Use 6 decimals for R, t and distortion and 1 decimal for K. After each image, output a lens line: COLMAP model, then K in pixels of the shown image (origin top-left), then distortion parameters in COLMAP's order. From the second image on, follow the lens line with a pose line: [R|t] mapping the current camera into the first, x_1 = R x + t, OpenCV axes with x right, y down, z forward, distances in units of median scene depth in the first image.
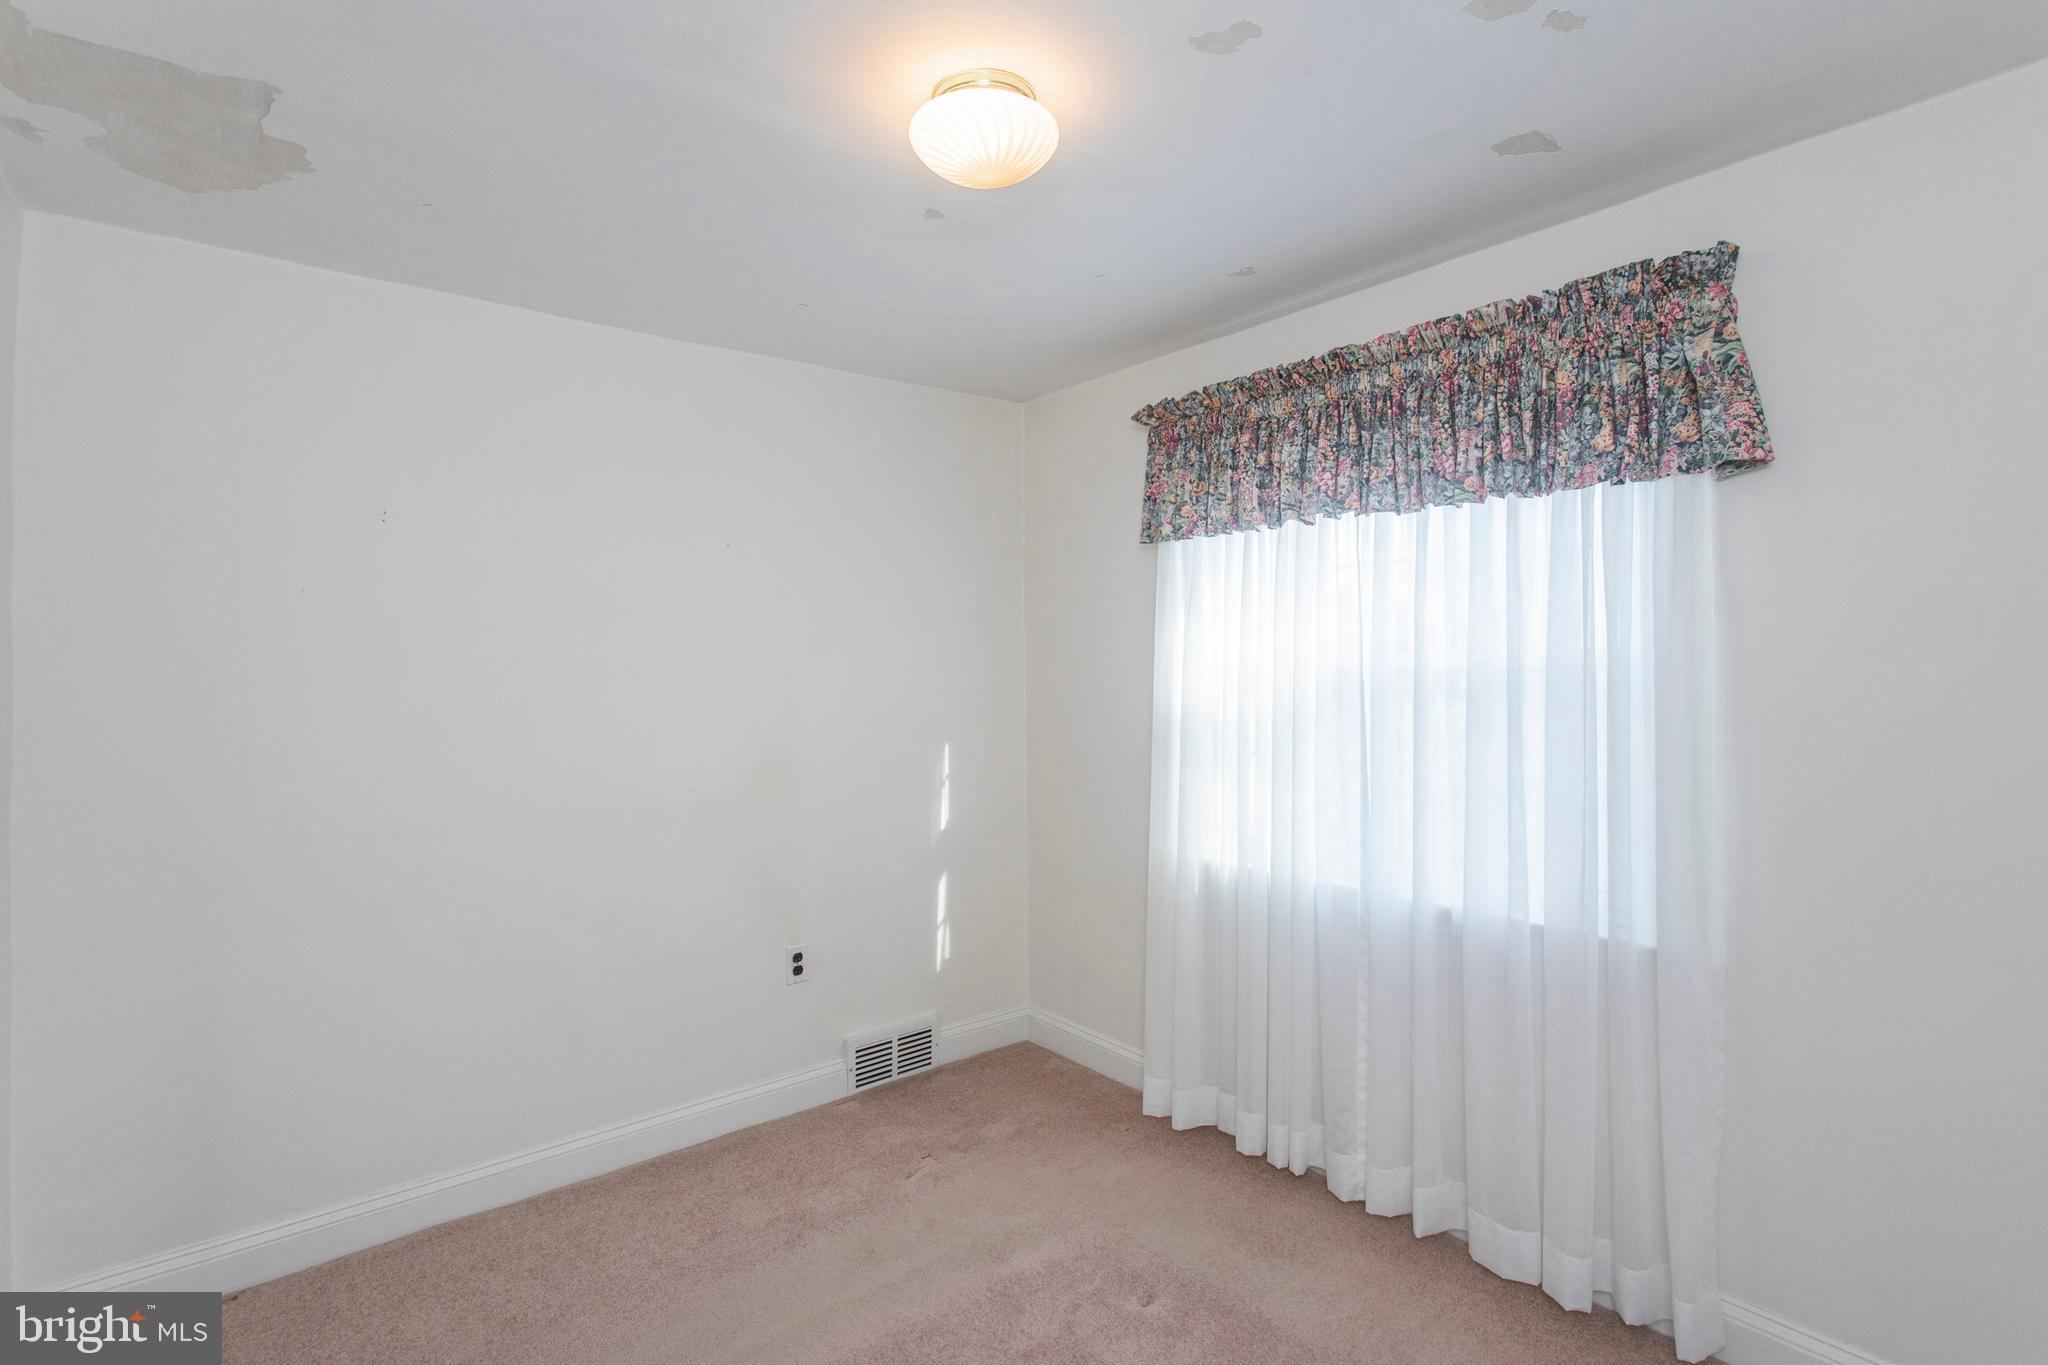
lens RADIAL K [[983.7, 0, 1024.4], [0, 983.7, 664.1], [0, 0, 1]] dist [-0.004819, 0.003810]
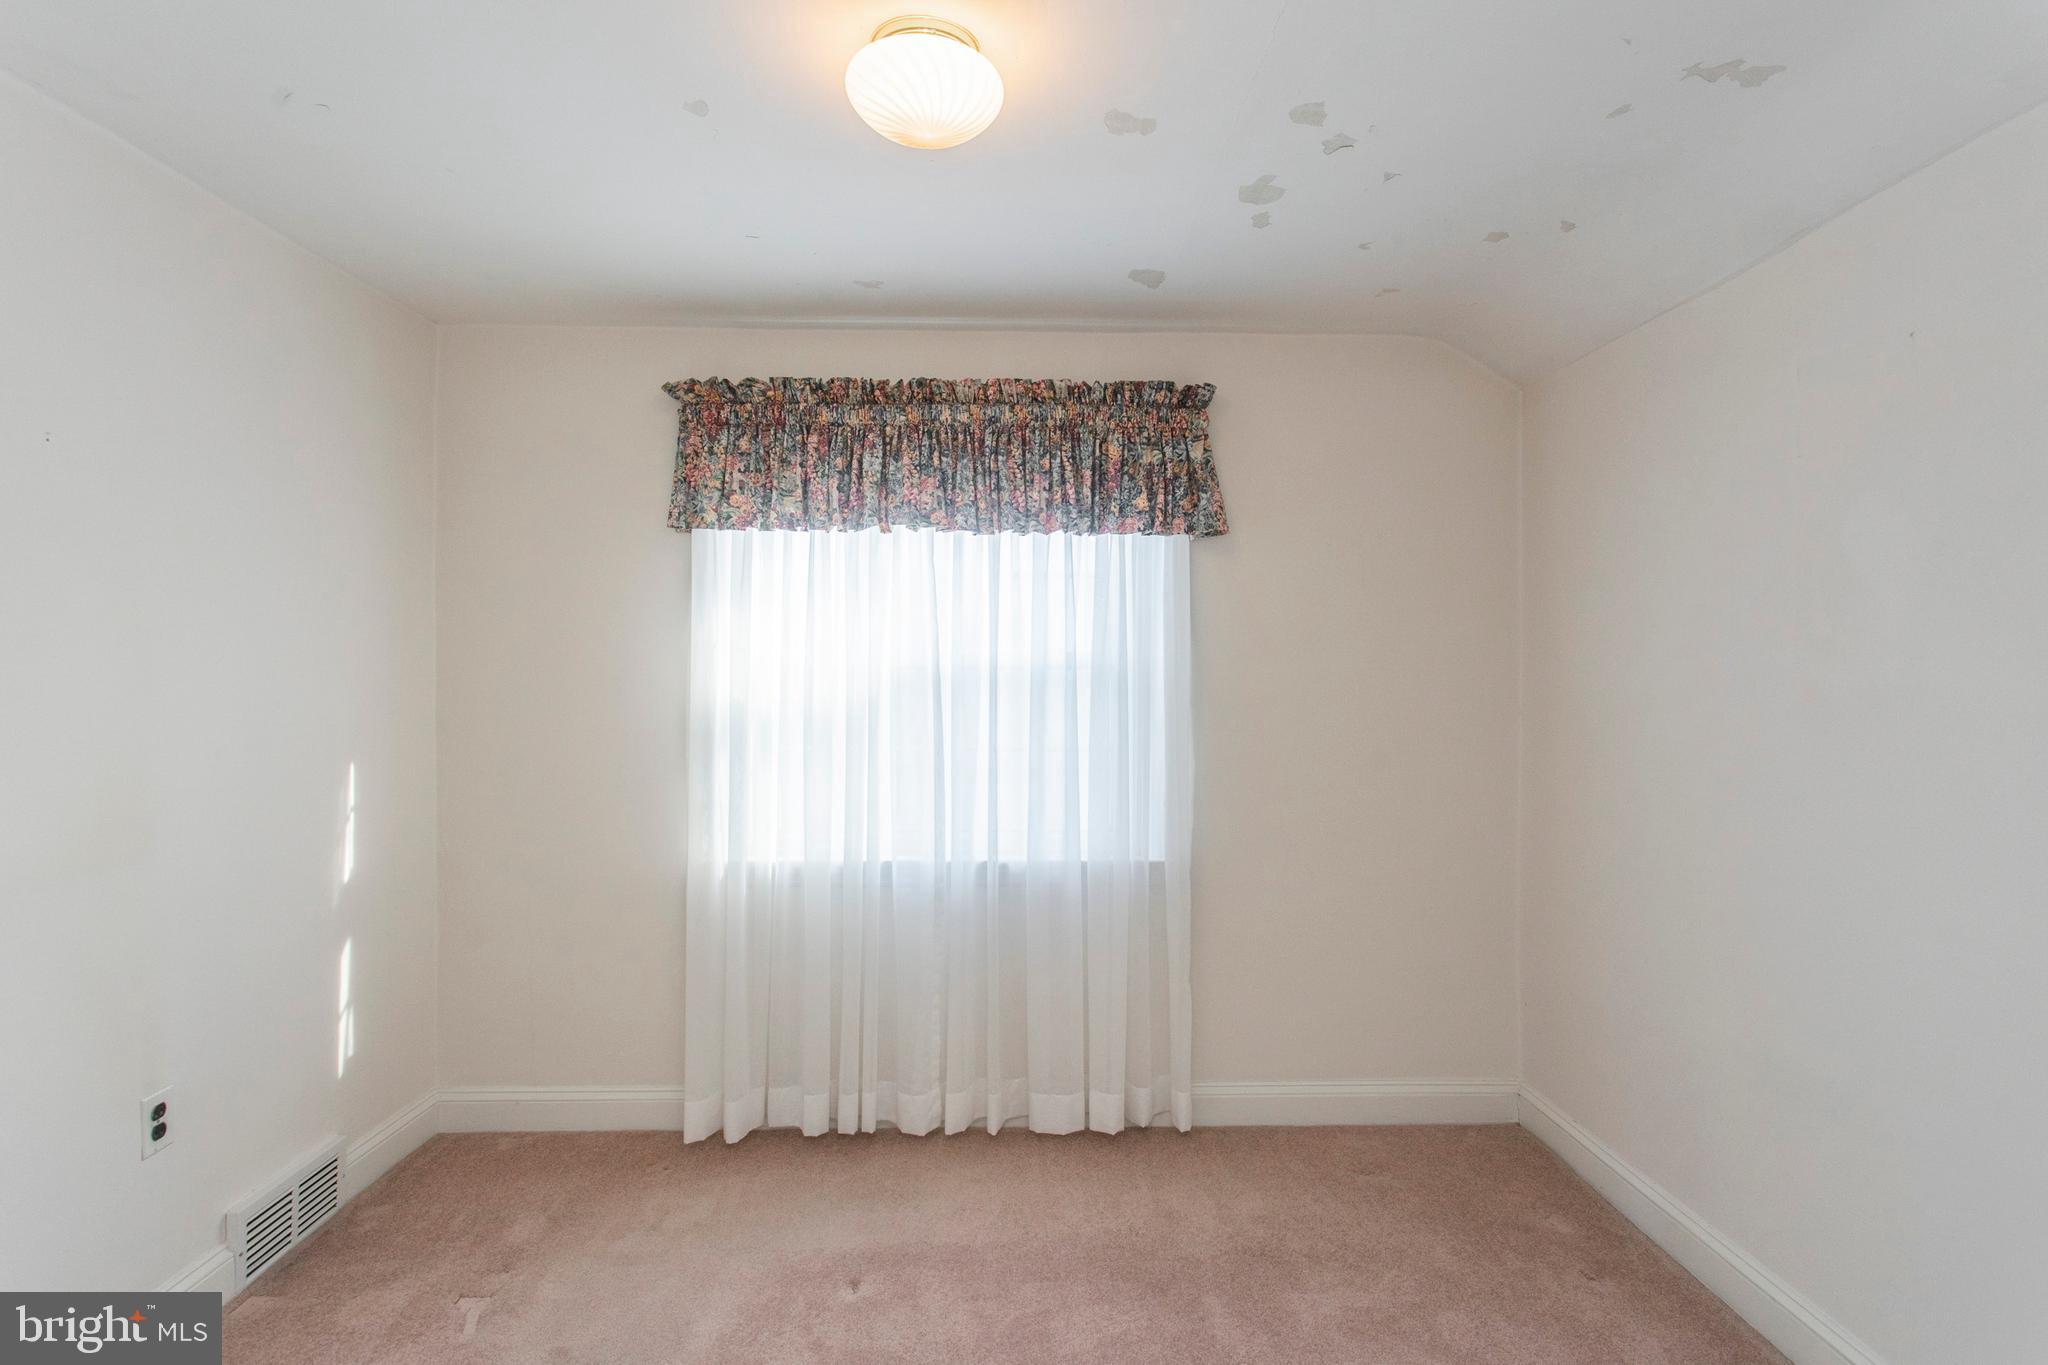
lens RADIAL K [[983.7, 0, 1020.2], [0, 983.7, 688.8], [0, 0, 1]] dist [-0.004819, 0.003810]
pose [[0.612025, -0.003818, 0.790829, -0.472251], [-0.007428, 0.999916, 0.010577, 0.017922], [-0.790803, -0.012348, 0.611946, 0.211615]]
